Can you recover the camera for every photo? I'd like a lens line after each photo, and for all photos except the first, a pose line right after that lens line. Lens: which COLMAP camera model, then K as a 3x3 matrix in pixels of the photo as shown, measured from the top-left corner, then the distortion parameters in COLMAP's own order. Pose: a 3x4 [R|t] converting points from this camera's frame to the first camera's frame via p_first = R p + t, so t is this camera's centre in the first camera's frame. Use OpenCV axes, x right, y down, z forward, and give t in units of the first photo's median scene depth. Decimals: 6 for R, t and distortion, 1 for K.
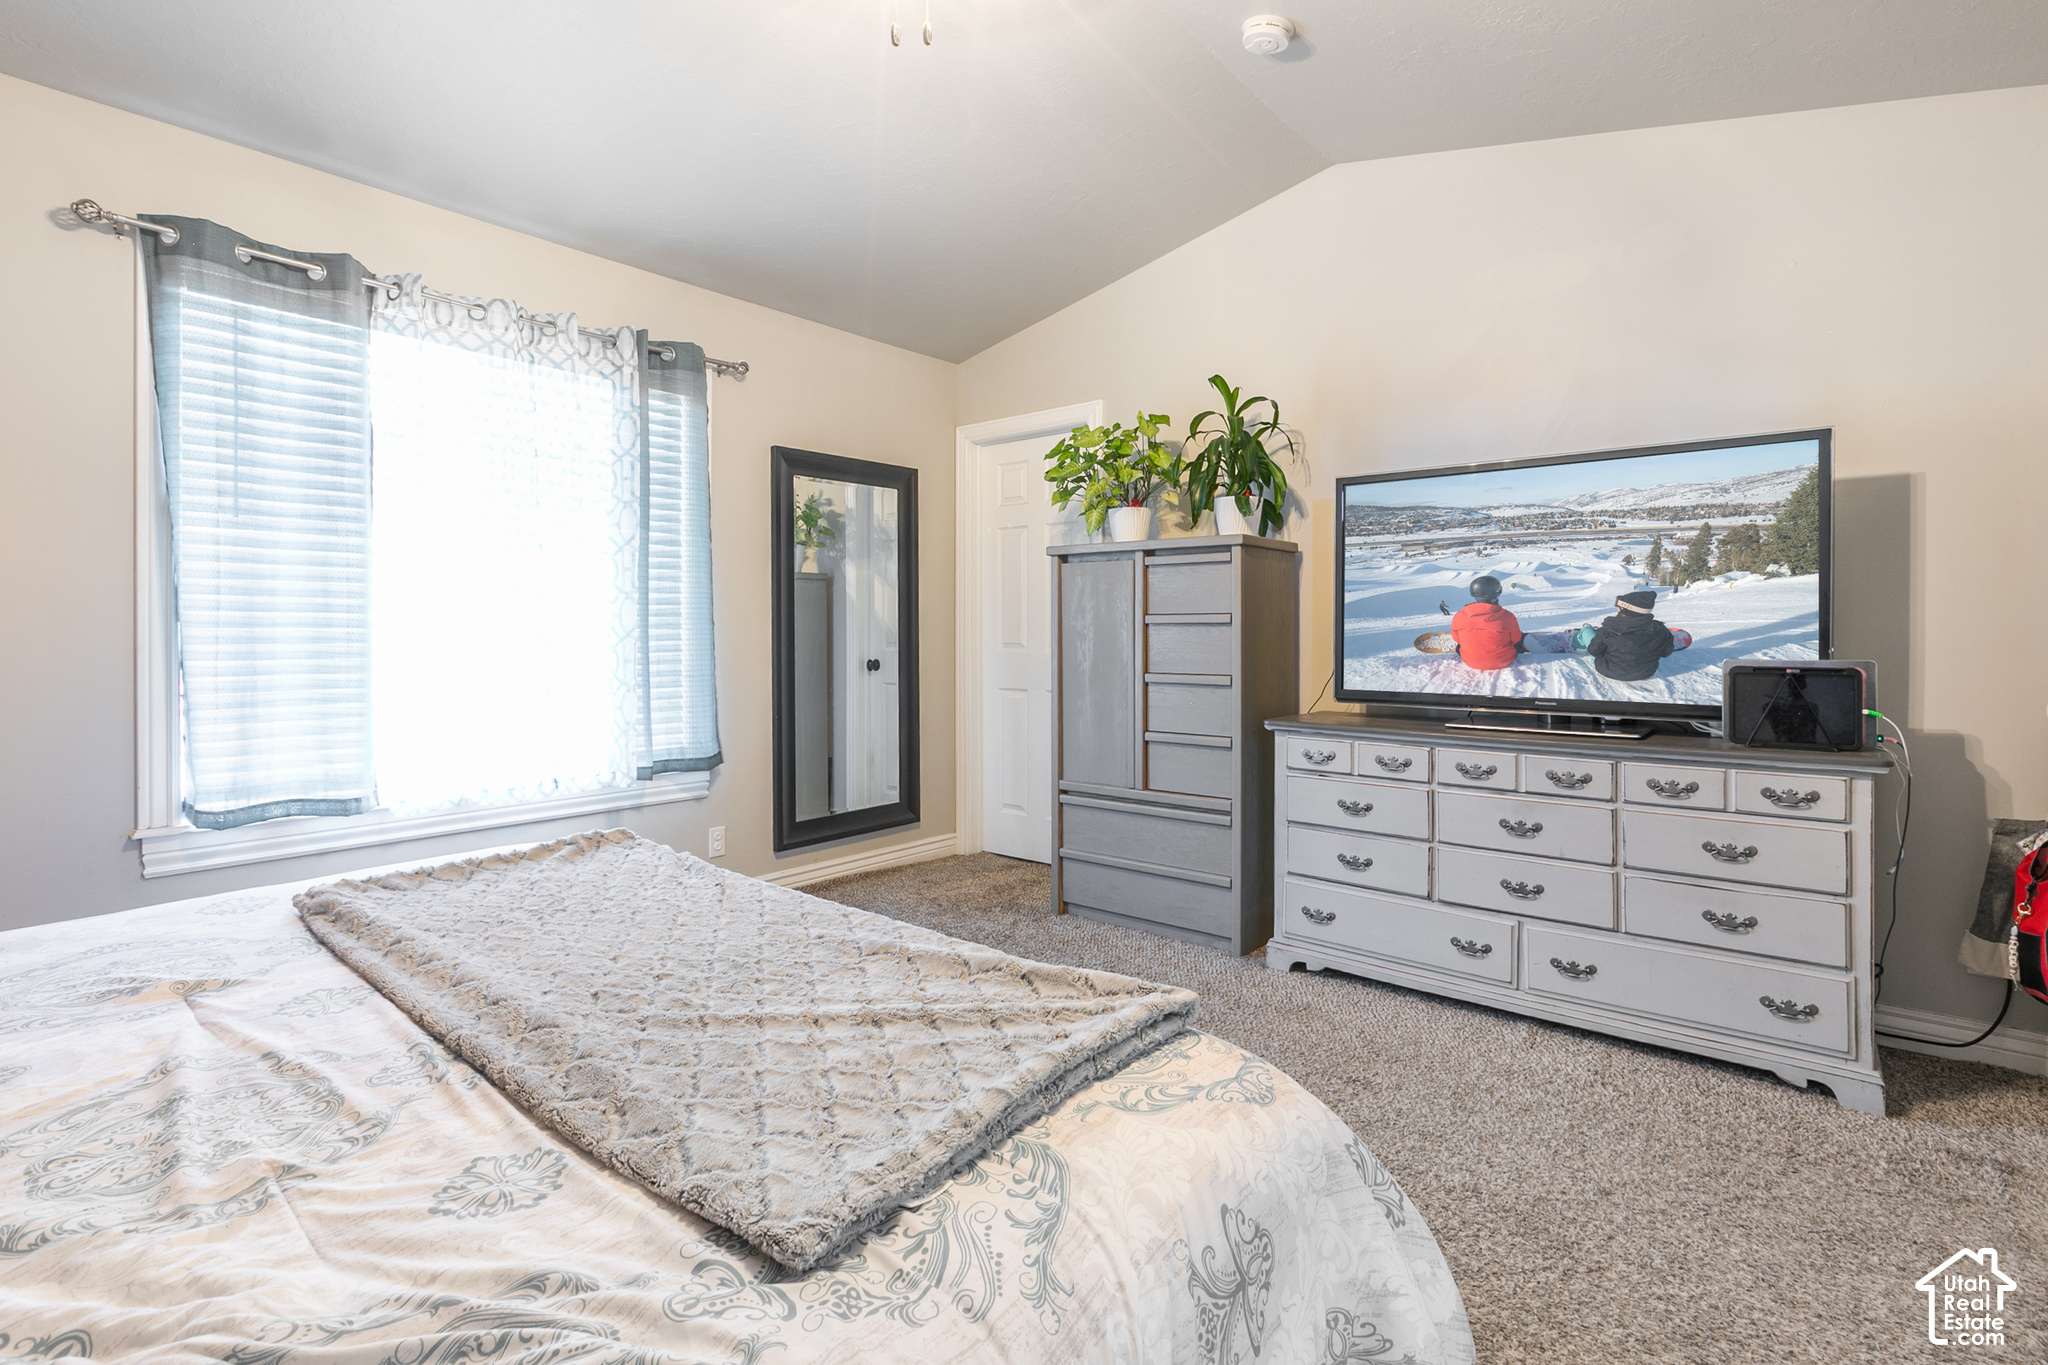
lens RADIAL K [[963.4, 0, 1022.3], [0, 963.4, 649.4], [0, 0, 1]] dist [0.009405, -0.000155]
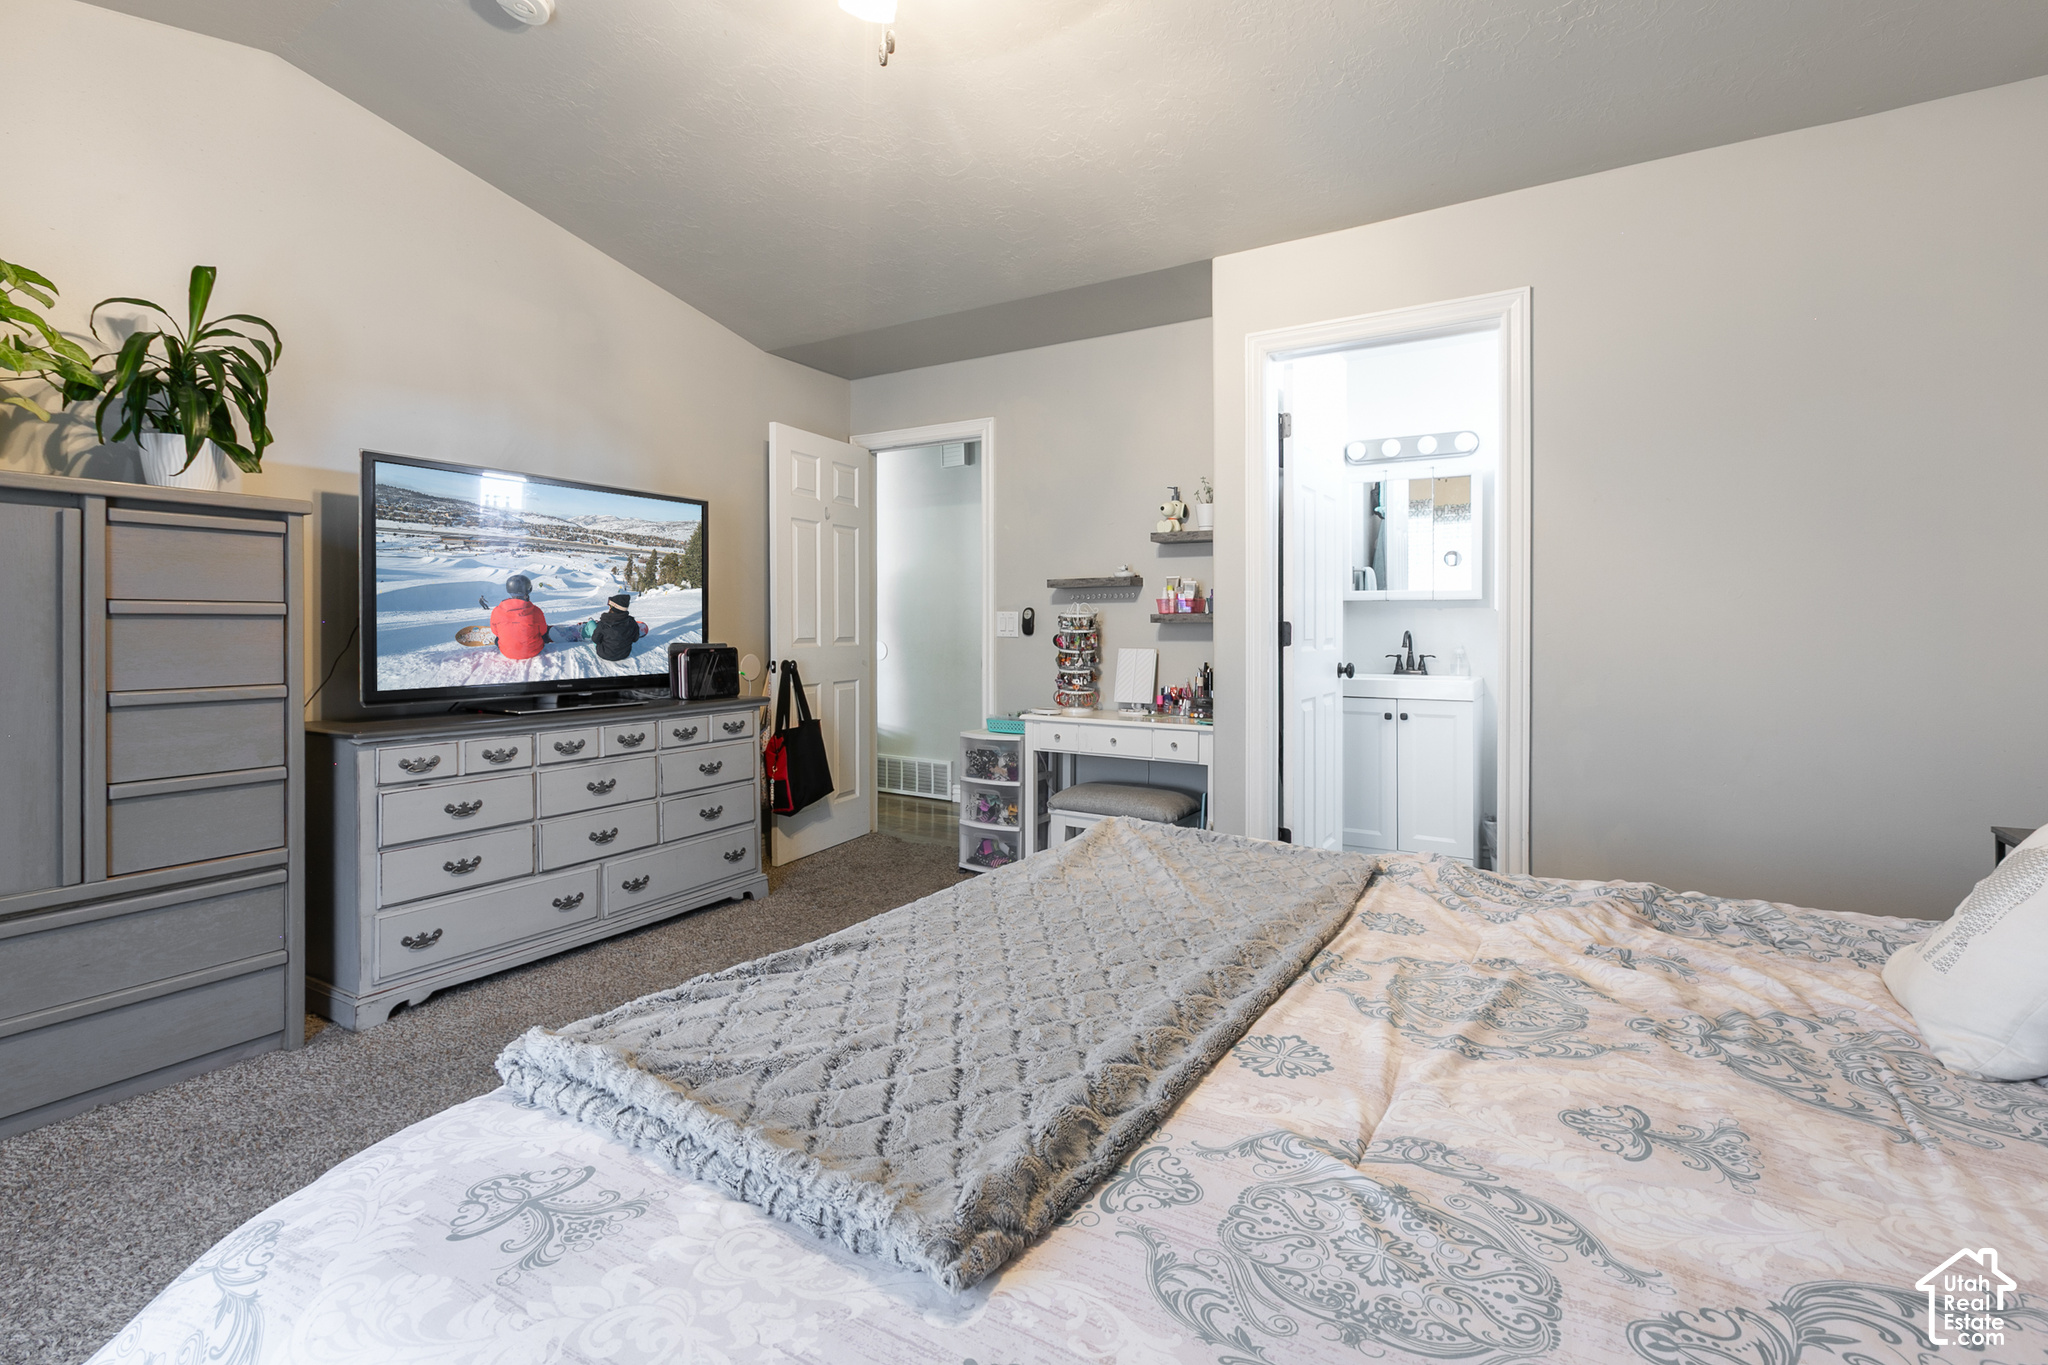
lens RADIAL K [[936.6, 0, 1023.2], [0, 936.6, 622.9], [0, 0, 1]] dist [-0.020339, 0.000160]
pose [[-0.158825, 0.002535, 0.987303, -0.691701], [0.024806, 0.999691, 0.001423, -0.008508], [-0.986995, 0.024717, -0.158839, 0.626788]]
